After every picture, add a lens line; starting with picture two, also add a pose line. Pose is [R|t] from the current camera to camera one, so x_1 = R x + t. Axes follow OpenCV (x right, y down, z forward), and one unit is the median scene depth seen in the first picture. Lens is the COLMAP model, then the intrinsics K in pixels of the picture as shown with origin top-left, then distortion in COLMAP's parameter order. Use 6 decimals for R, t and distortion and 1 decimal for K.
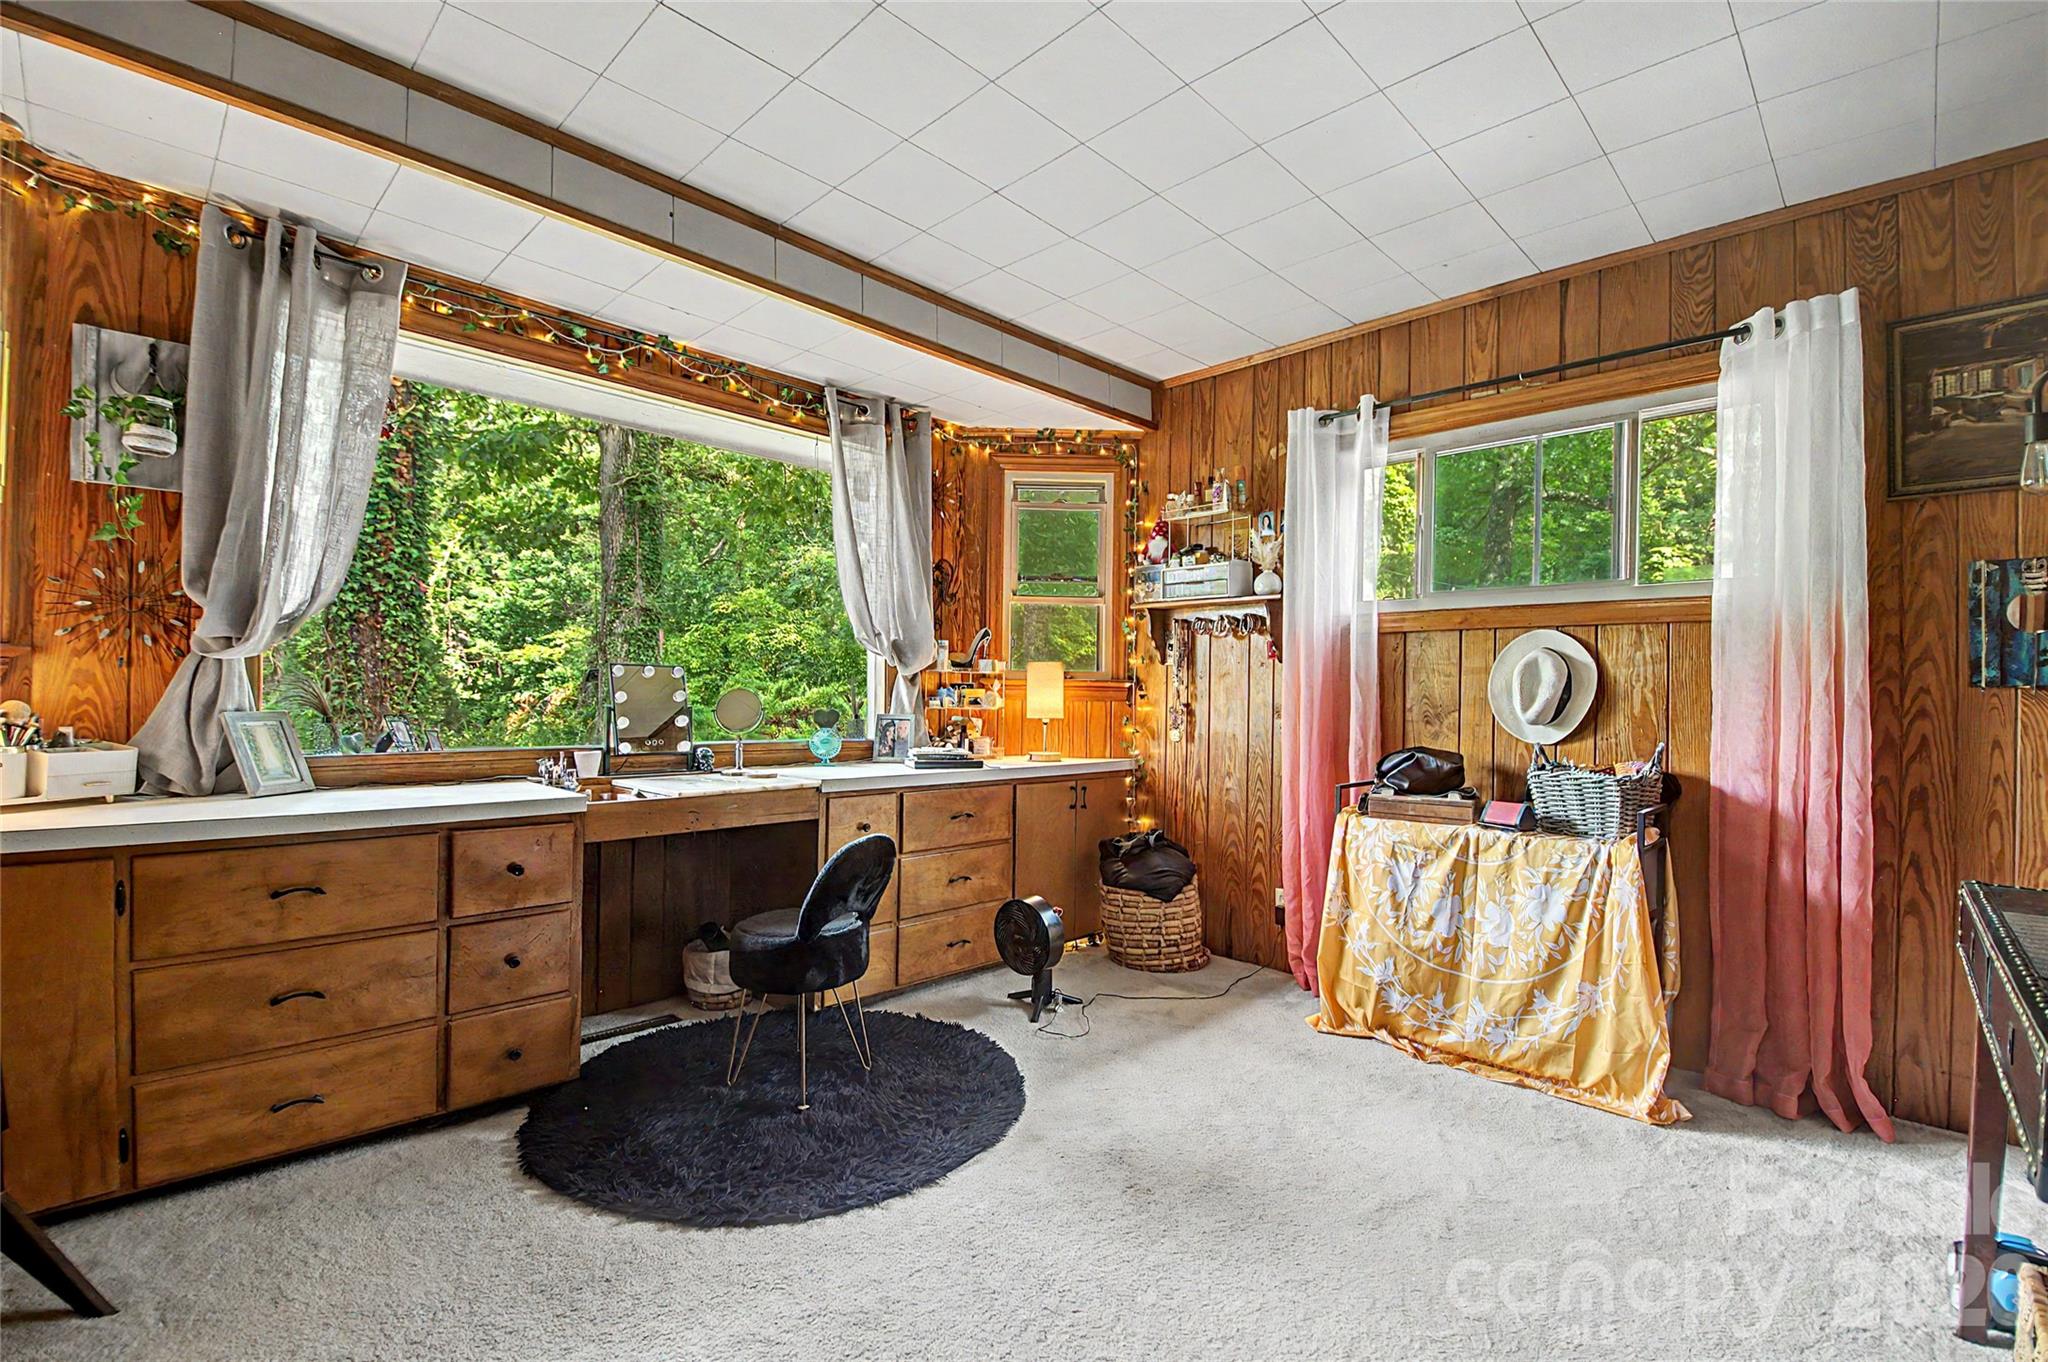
lens RADIAL K [[914.2, 0, 1015.1], [0, 914.2, 692.3], [0, 0, 1]] dist [0.000143, -0.015807]
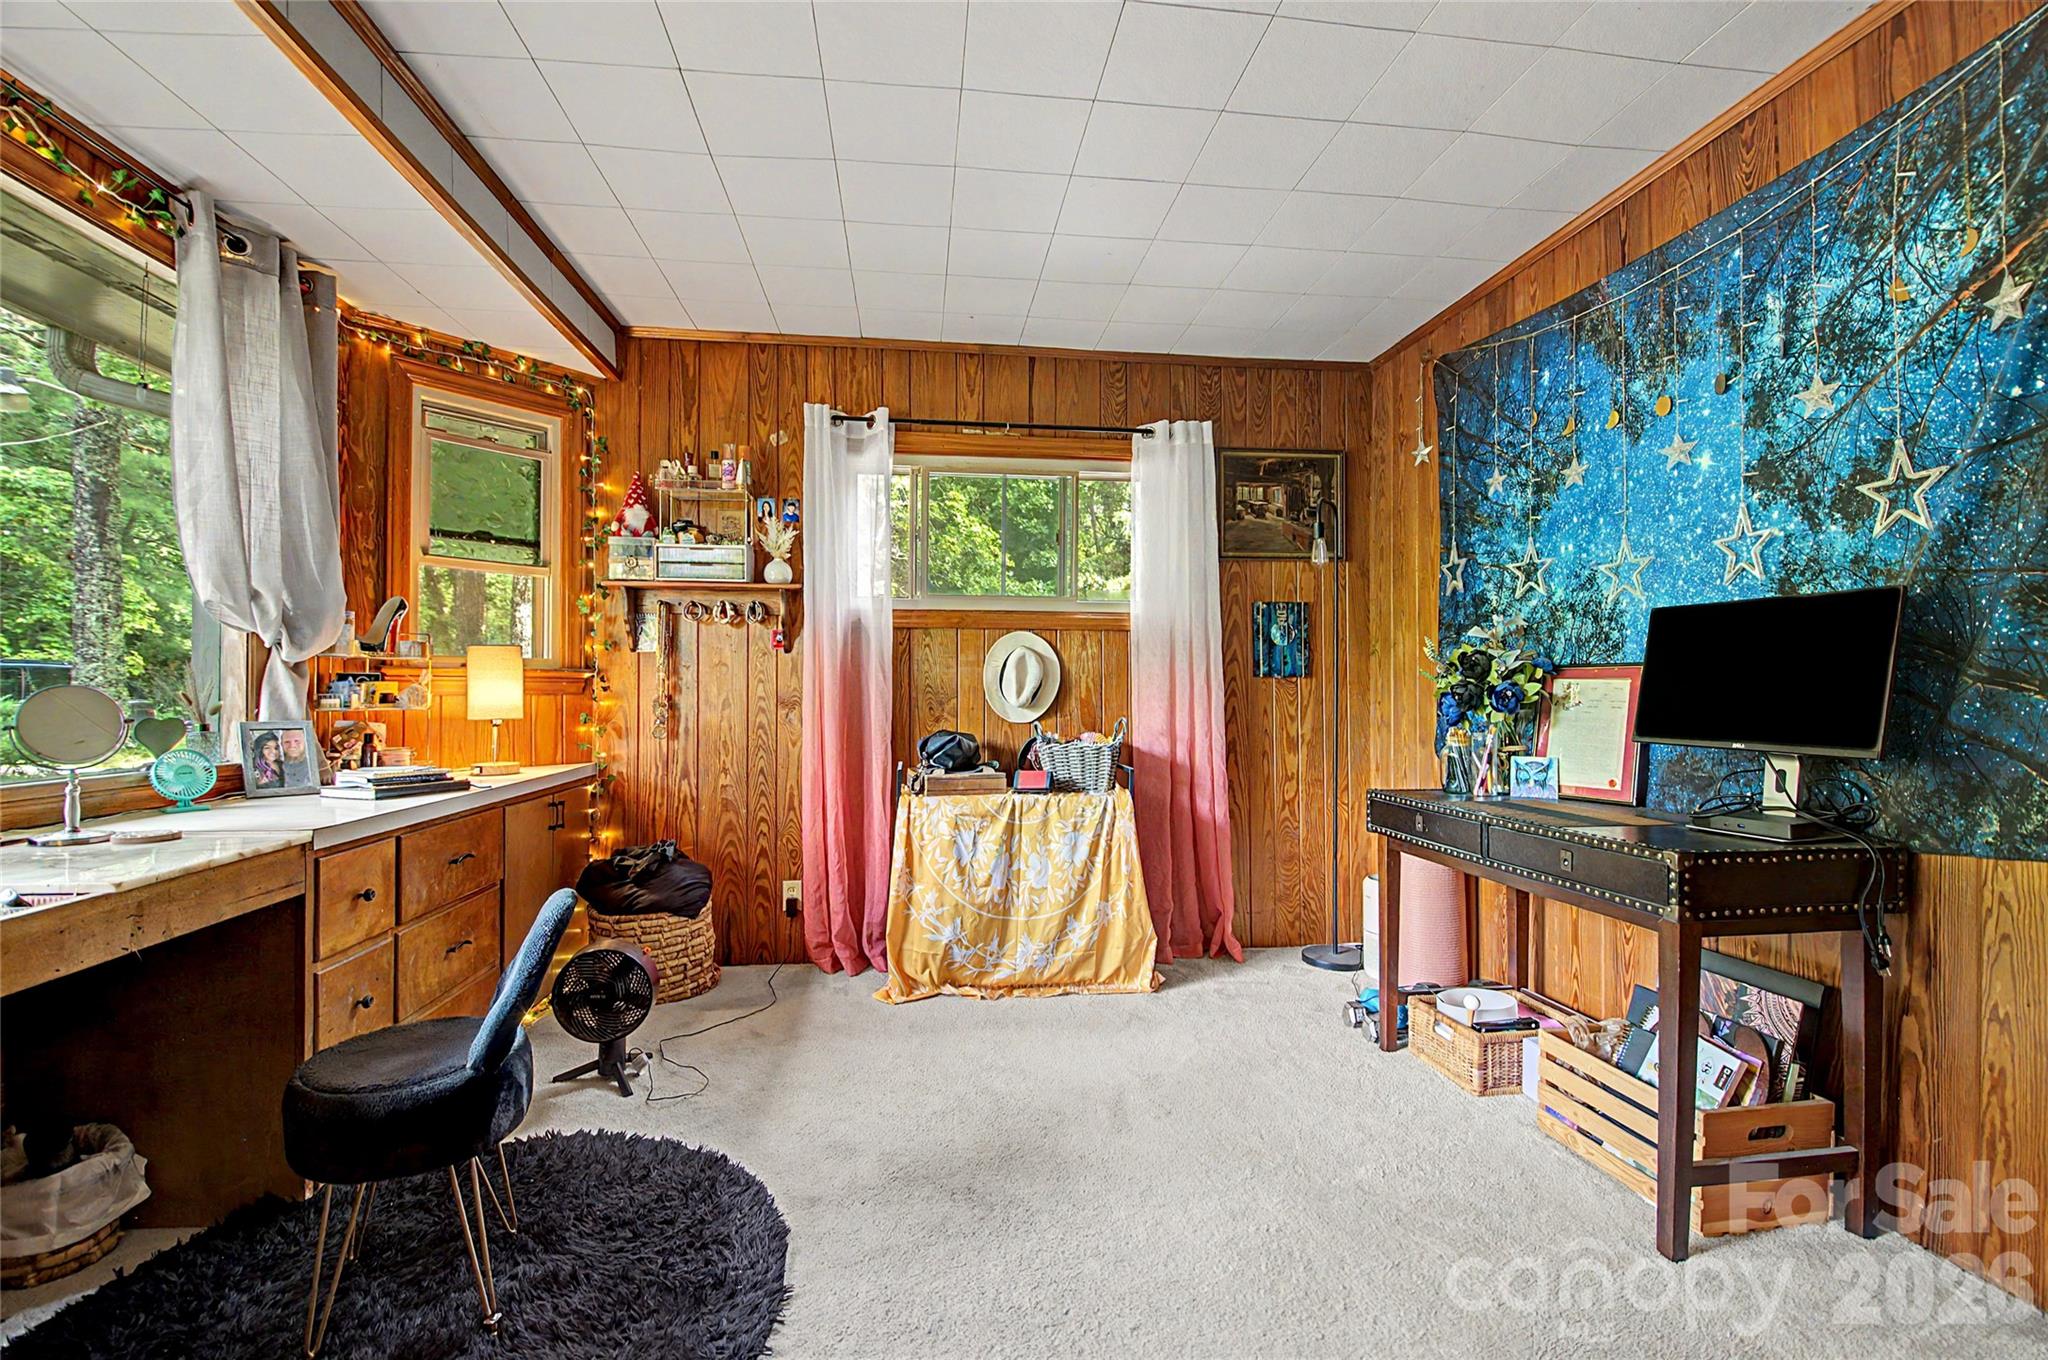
lens RADIAL K [[914.2, 0, 1025.5], [0, 914.2, 672.3], [0, 0, 1]] dist [0.011429, -0.023347]
pose [[0.606233, -0.000807, 0.795287, -0.373953], [0.004049, 0.999990, -0.002072, -0.008889], [-0.795277, 0.004476, 0.606230, 0.210207]]
